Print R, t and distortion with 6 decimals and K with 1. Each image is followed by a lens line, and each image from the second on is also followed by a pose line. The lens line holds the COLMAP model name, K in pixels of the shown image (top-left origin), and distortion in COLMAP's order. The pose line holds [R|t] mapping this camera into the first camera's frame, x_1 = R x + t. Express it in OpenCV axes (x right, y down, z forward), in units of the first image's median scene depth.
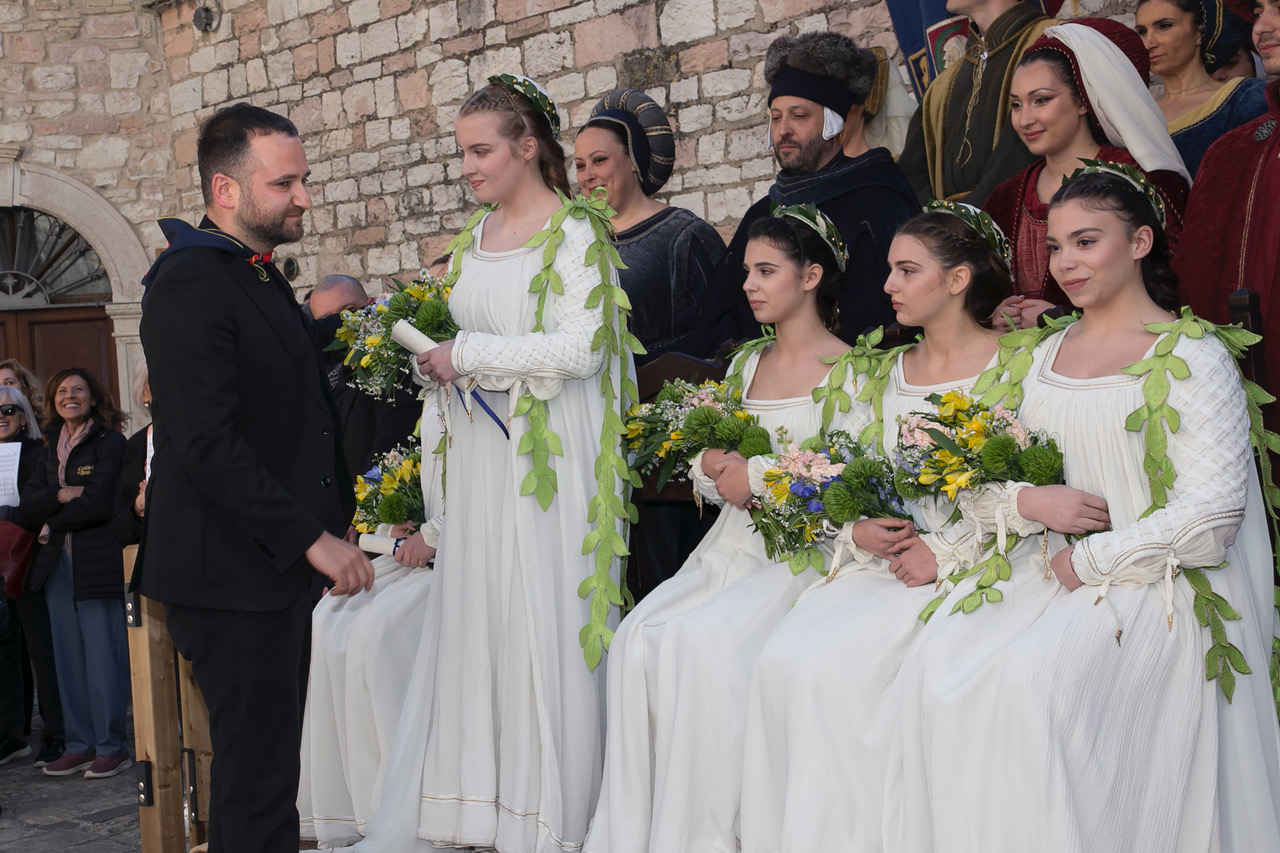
lens RADIAL K [[1853.9, 0, 636.2], [0, 1853.9, 404.0], [0, 0, 1]] dist [0.136083, -0.066962]
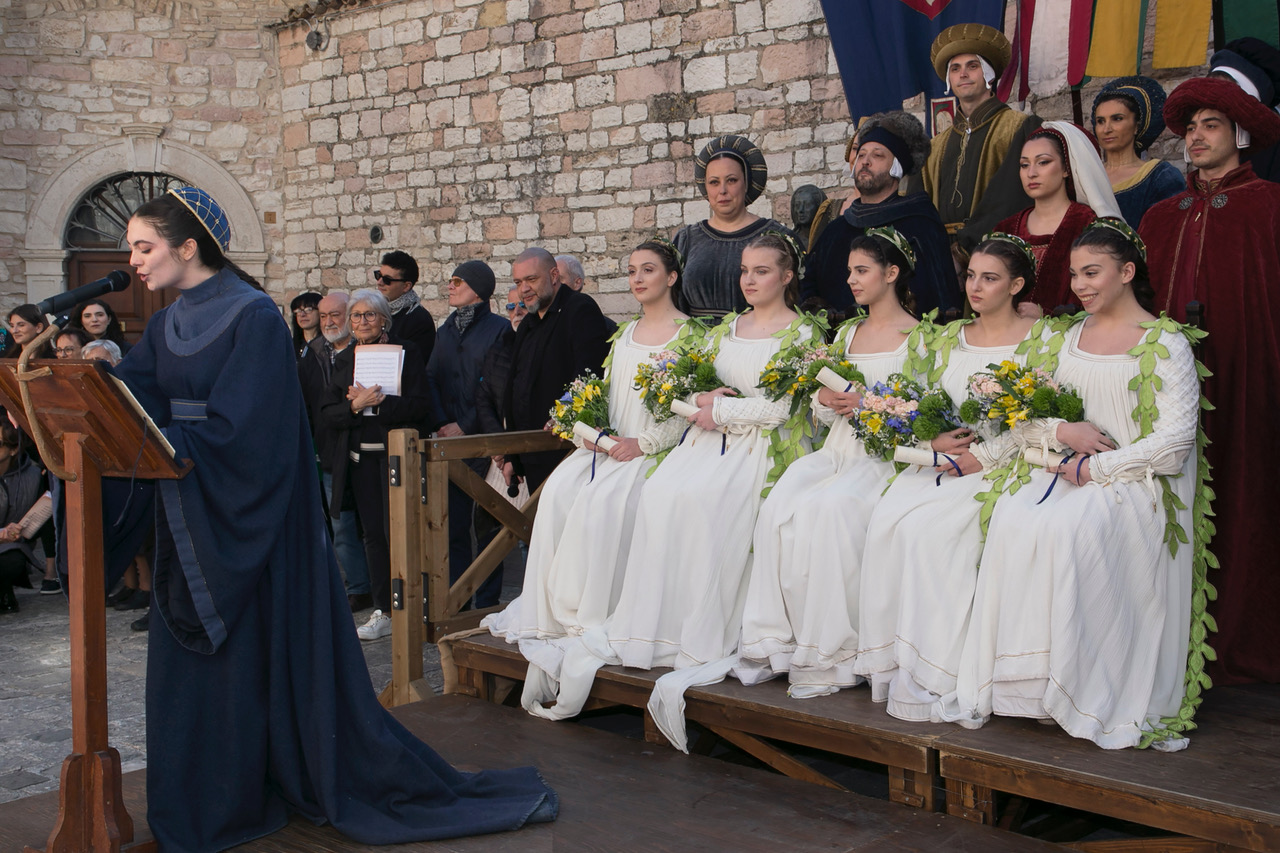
lens RADIAL K [[1509.0, 0, 667.6], [0, 1509.0, 421.9], [0, 0, 1]] dist [0.052206, 0.067459]
pose [[0.994348, 0.051879, 0.092634, -0.078680], [-0.055842, 0.997609, 0.040710, 0.006446], [-0.090301, -0.045653, 0.994868, -0.114037]]
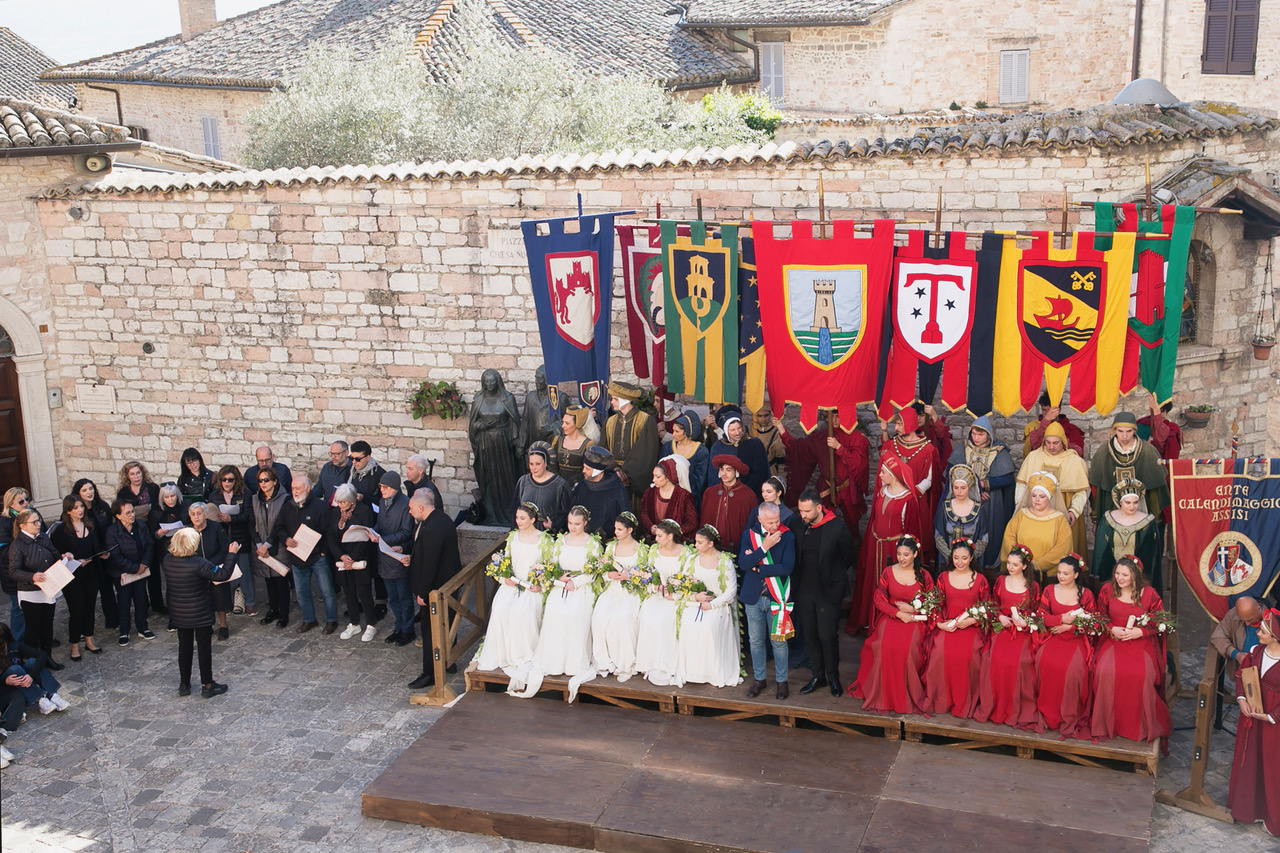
lens RADIAL K [[1584.7, 0, 611.6], [0, 1584.7, 424.3], [0, 0, 1]] dist [0.218693, -0.014357]
pose [[0.879342, -0.089321, 0.467738, -0.625990], [-0.014477, 0.976782, 0.213746, -0.409357], [-0.475970, -0.194728, 0.857632, -0.825215]]
